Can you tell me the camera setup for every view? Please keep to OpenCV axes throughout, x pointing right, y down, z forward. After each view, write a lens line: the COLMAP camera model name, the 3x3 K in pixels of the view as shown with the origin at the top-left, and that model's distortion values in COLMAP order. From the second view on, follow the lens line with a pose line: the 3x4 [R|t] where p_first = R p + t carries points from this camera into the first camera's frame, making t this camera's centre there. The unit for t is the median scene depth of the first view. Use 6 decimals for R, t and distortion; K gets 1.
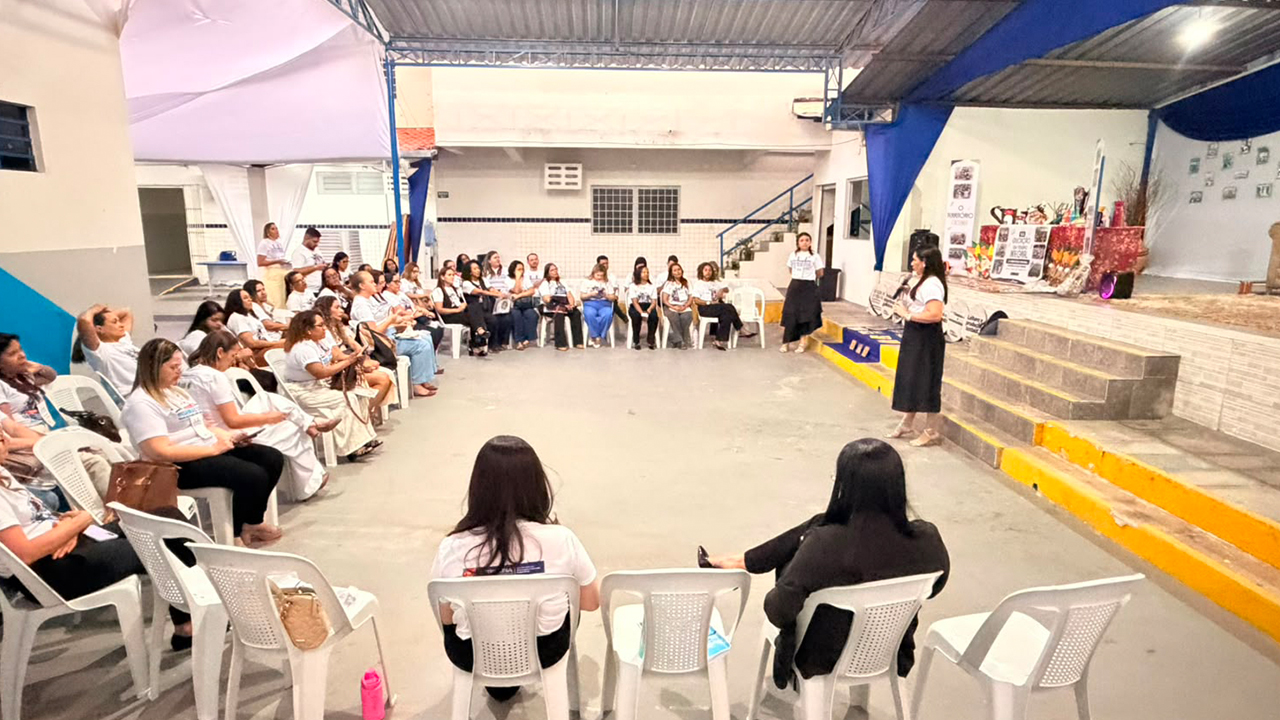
lens RADIAL K [[684.0, 0, 641.2], [0, 684.0, 359.0], [0, 0, 1]] dist [0.002403, 0.000314]
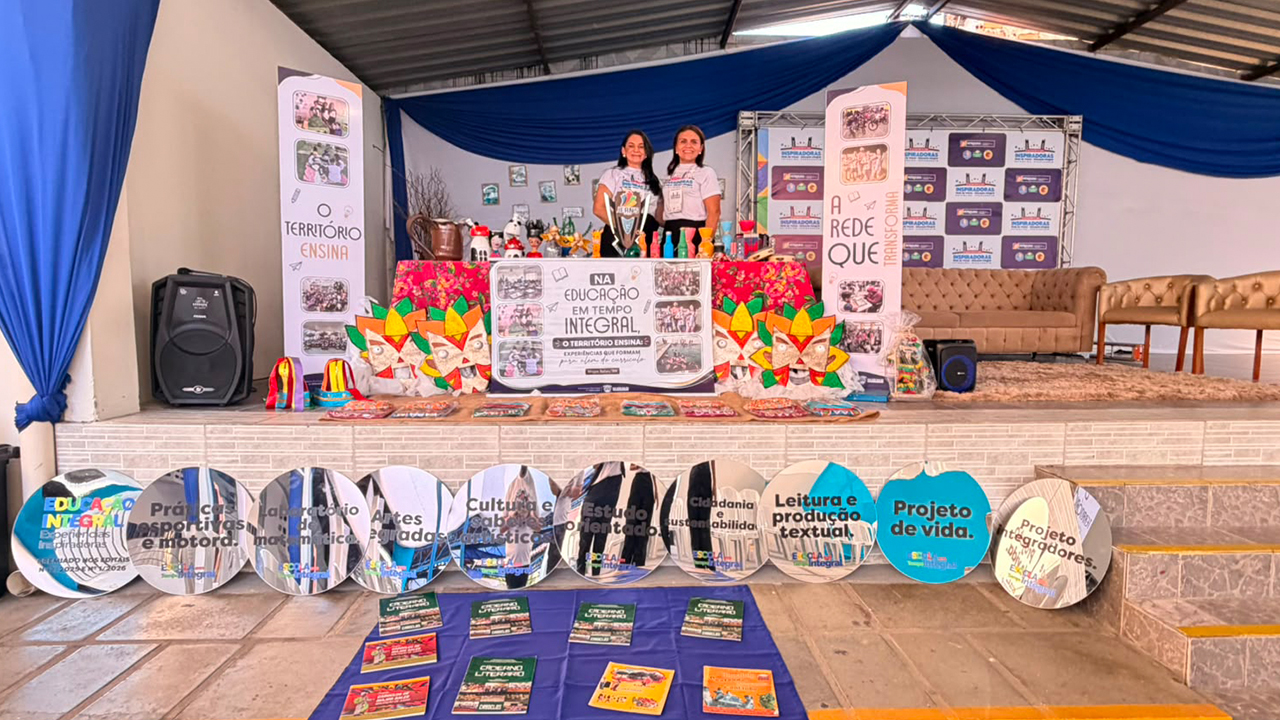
lens RADIAL K [[684.0, 0, 640.8], [0, 684.0, 357.3], [0, 0, 1]] dist [0.002403, 0.000314]
pose [[0.004995, -0.079001, 0.996862, 0.116614], [0.198397, 0.977136, 0.076444, -0.151881], [-0.980109, 0.197393, 0.020555, 0.914323]]
